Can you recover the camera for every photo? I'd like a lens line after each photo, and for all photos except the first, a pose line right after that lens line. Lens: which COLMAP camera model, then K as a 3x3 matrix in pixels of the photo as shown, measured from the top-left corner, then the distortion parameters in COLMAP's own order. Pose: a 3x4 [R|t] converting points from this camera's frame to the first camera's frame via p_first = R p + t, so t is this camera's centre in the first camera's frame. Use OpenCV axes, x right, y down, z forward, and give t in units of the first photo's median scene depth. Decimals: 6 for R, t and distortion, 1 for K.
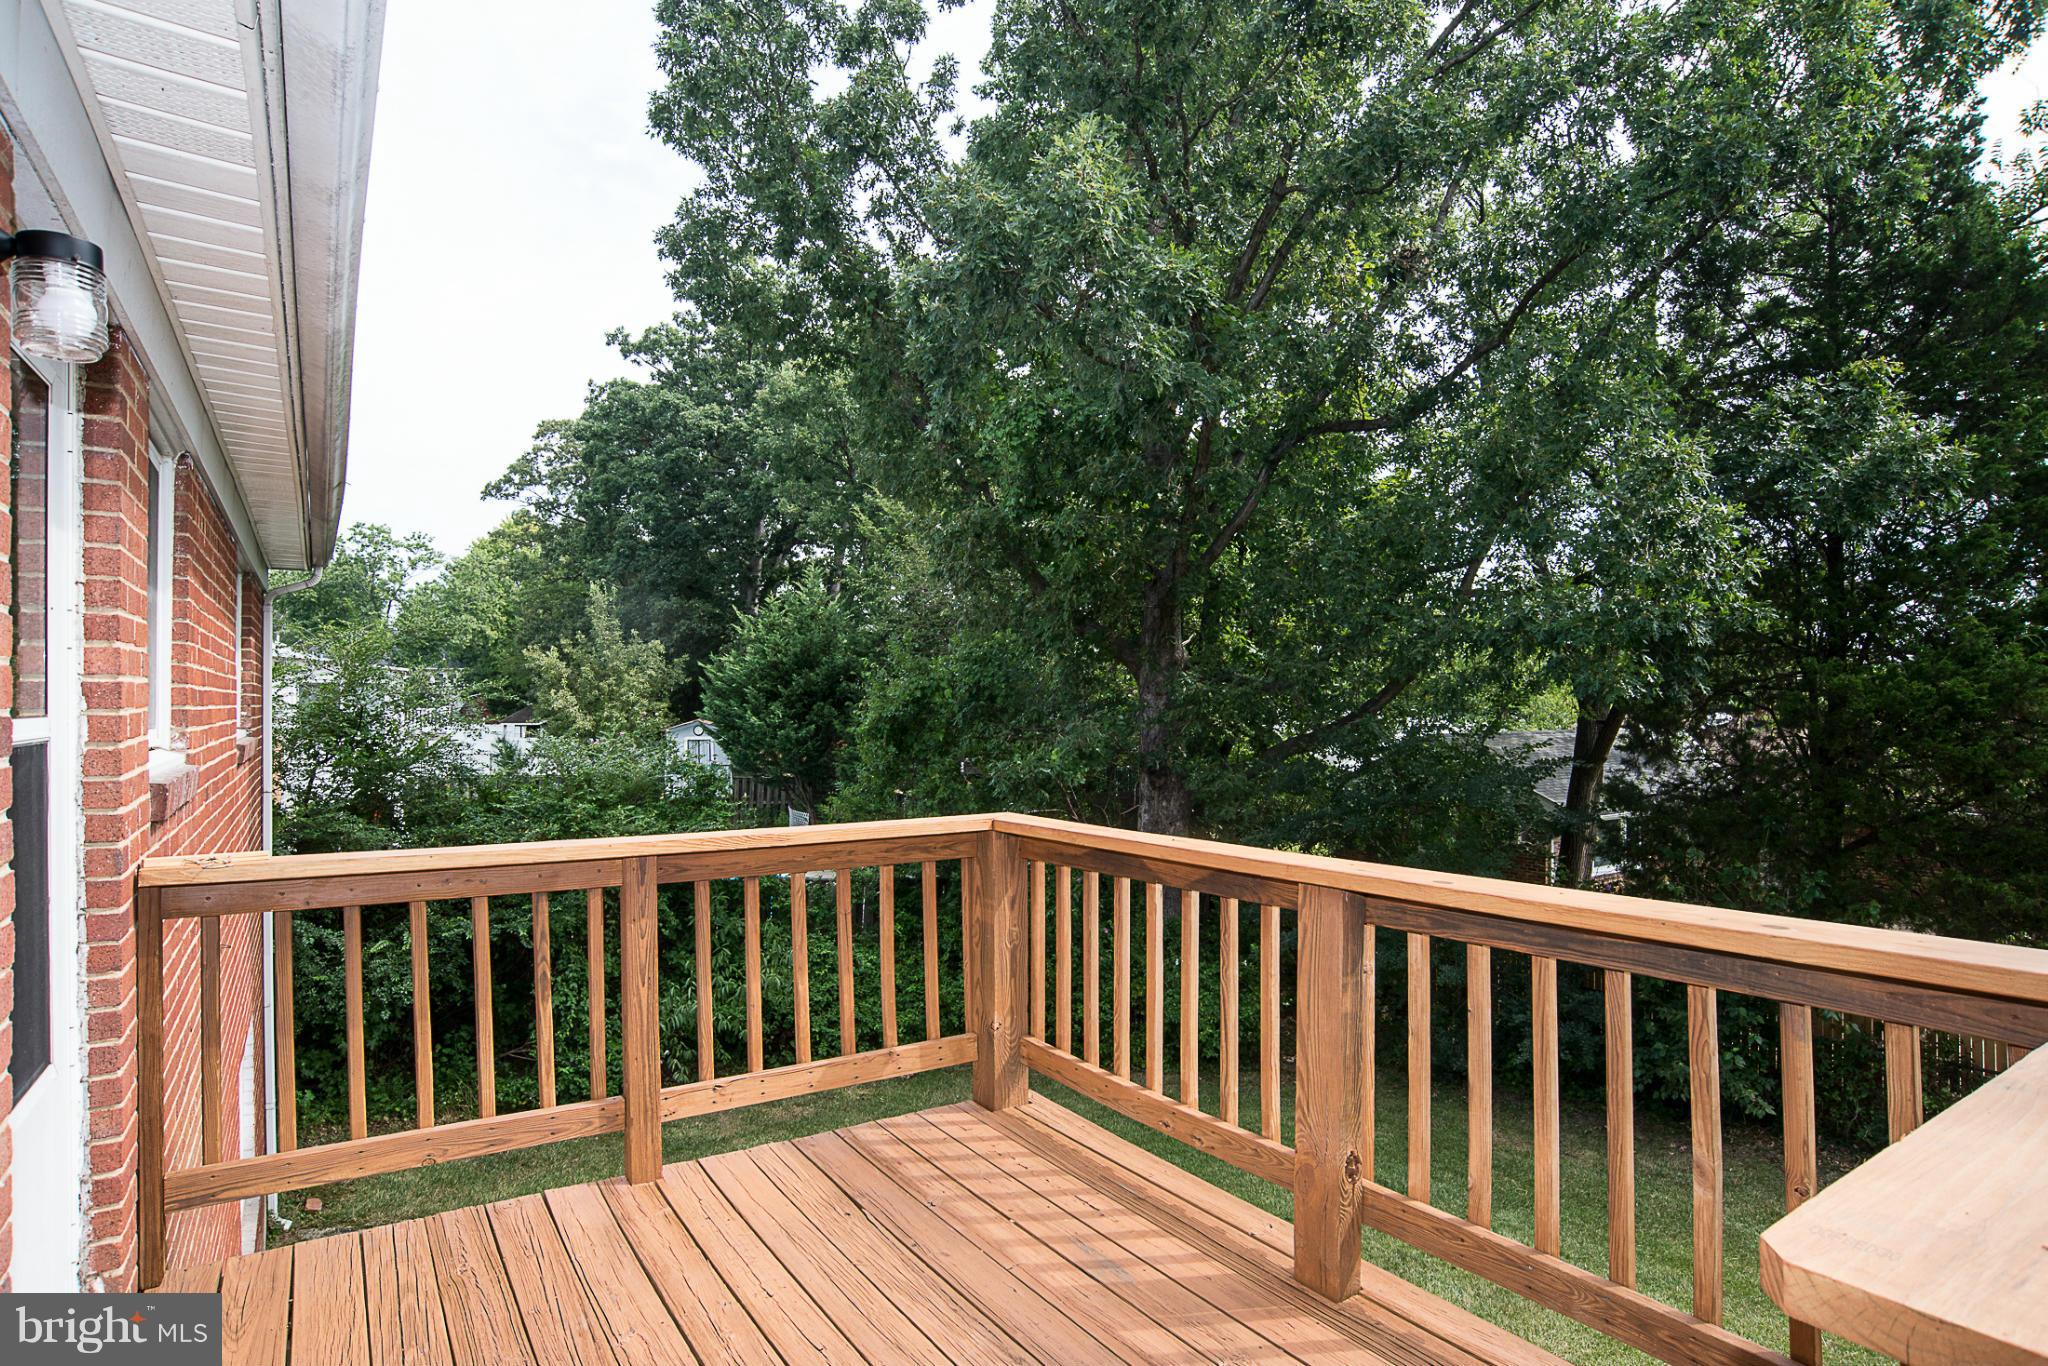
lens RADIAL K [[1286.3, 0, 1008.2], [0, 1286.3, 690.4], [0, 0, 1]] dist [-0.099140, 0.044580]
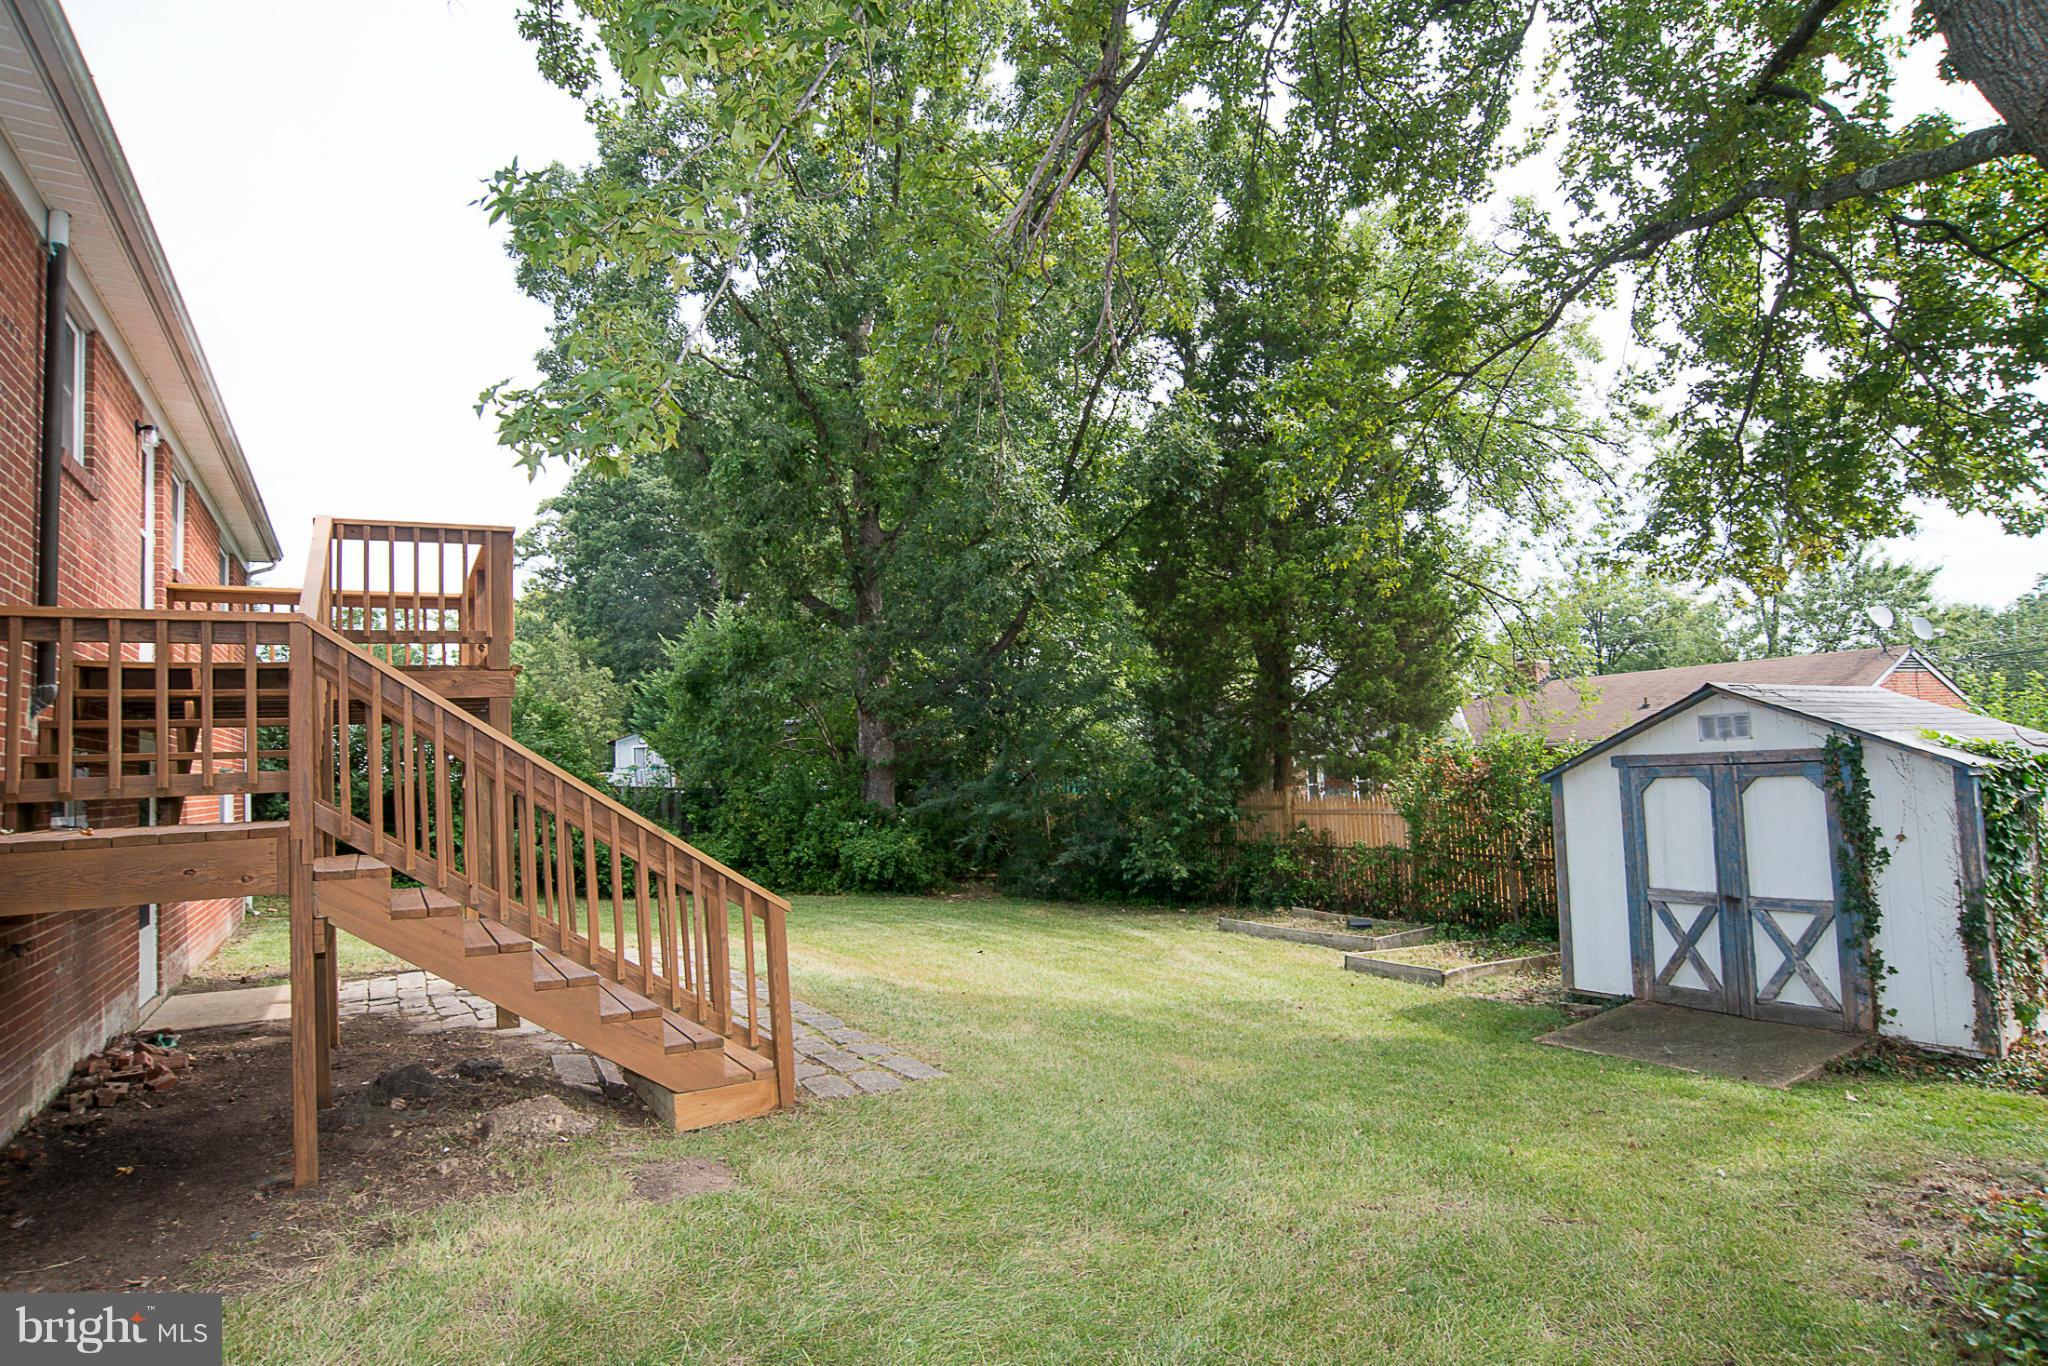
lens RADIAL K [[1286.3, 0, 1008.2], [0, 1286.3, 690.4], [0, 0, 1]] dist [-0.099140, 0.044580]
pose [[0.998400, -0.042420, -0.037396, 0.156820], [0.040513, 0.997909, -0.050353, 0.060917], [0.039454, 0.048757, 0.998031, -0.209996]]
